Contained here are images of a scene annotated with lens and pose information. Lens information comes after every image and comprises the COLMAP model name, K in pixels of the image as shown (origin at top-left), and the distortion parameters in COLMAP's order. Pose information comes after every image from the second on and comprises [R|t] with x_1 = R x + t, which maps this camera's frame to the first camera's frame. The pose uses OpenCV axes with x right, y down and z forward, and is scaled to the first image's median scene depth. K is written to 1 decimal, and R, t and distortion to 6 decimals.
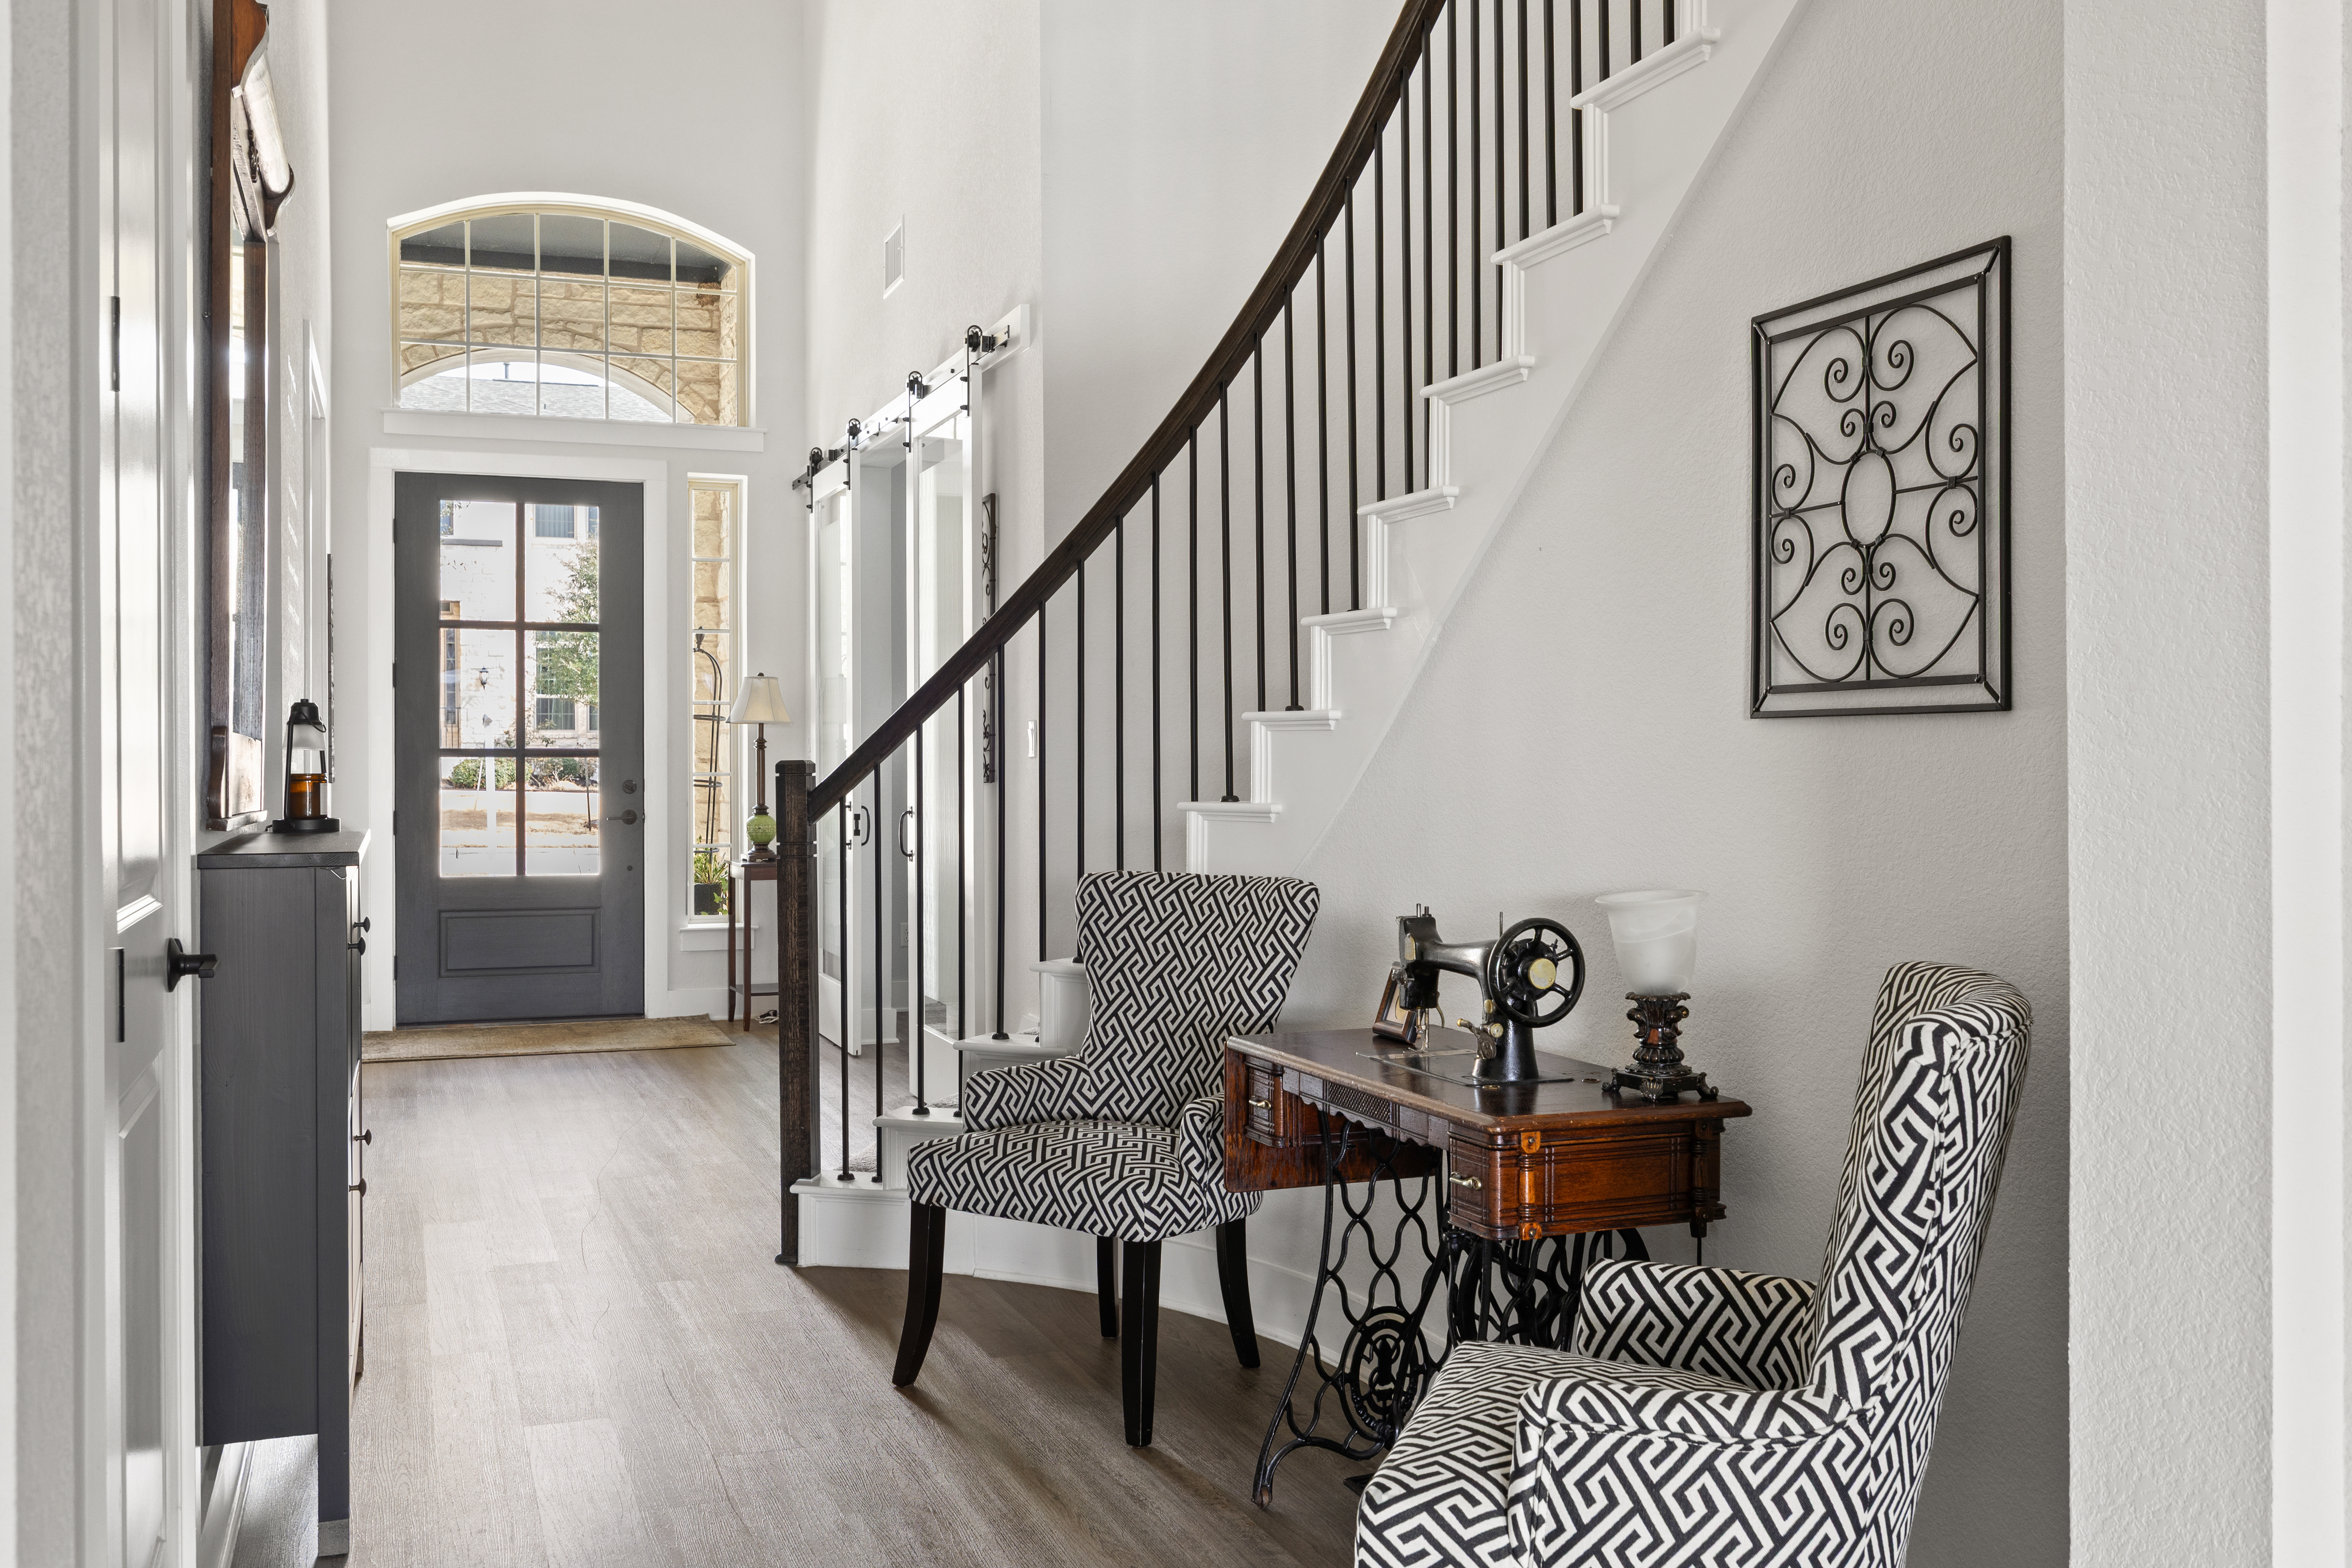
lens RADIAL K [[1999.8, 0, 1176.0], [0, 1999.8, 784.0], [0, 0, 1]] dist [0.000945, 0.001650]
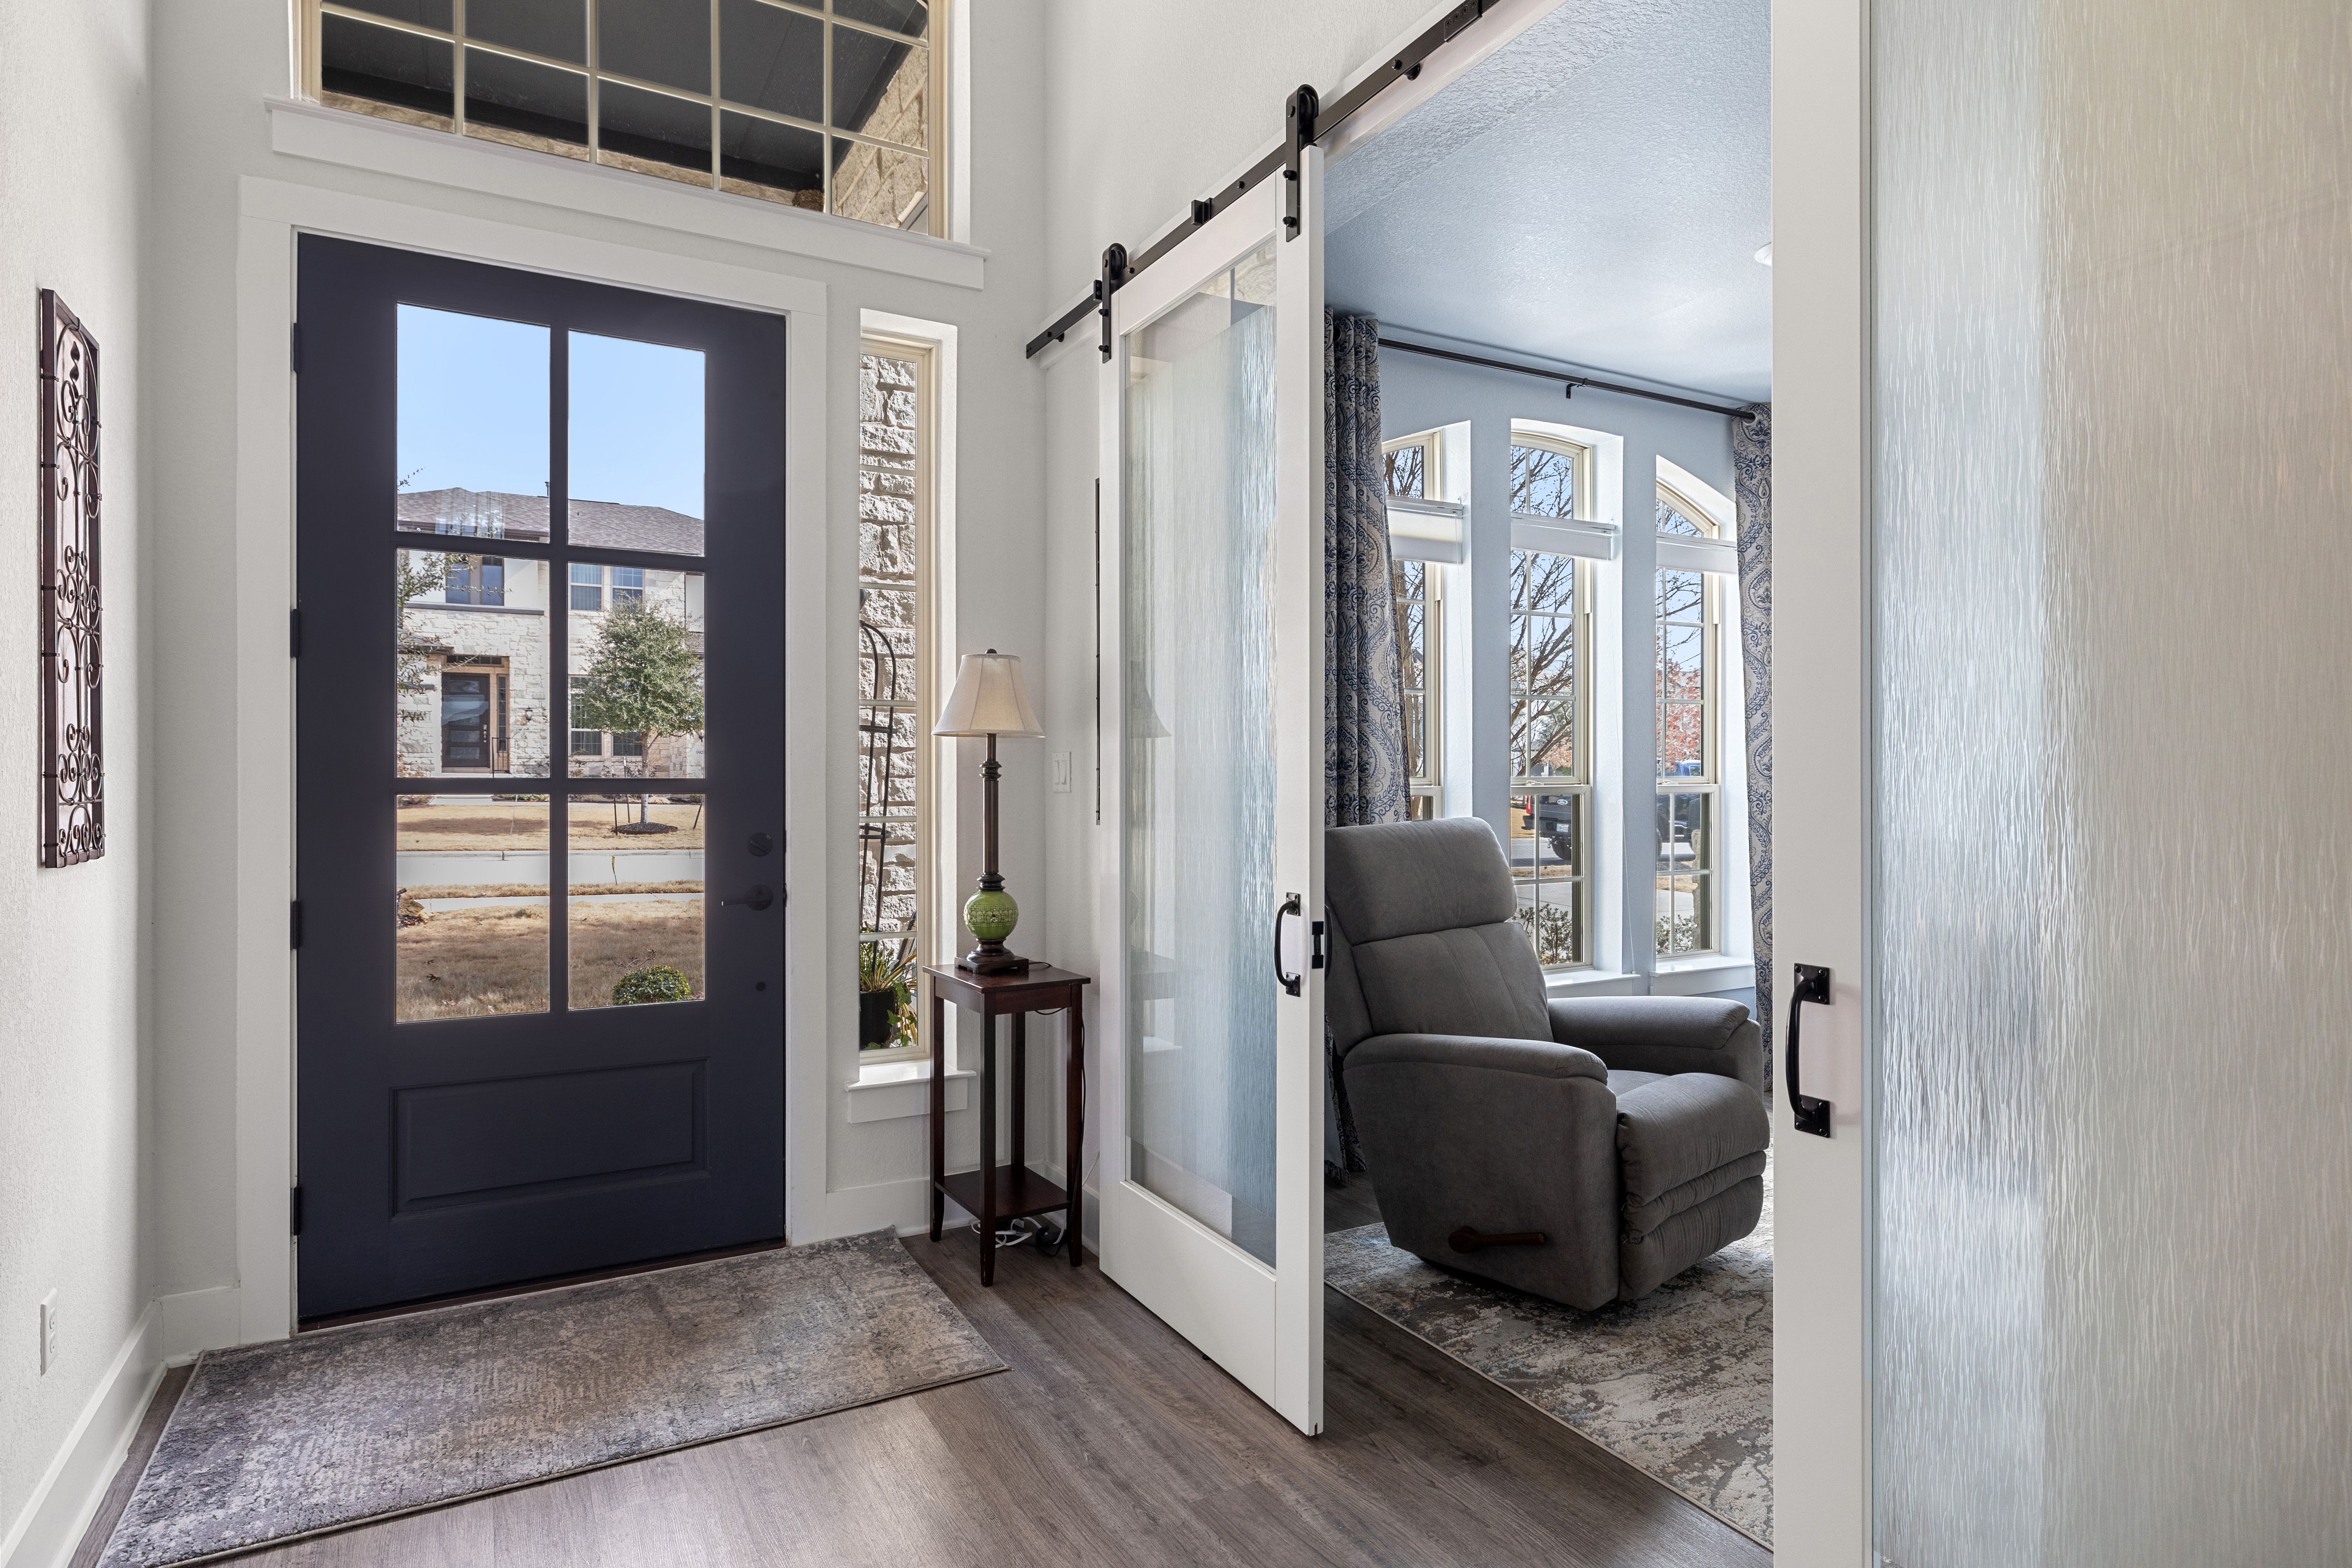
lens RADIAL K [[1265.2, 0, 1176.0], [0, 1265.2, 784.0], [0, 0, 1]] dist [0.001334, -0.000702]
pose [[0.990538, -0.000325, 0.137239, -0.204875], [0.001147, 0.999982, -0.005912, -0.013743], [-0.137235, 0.006014, 0.990520, 0.623864]]
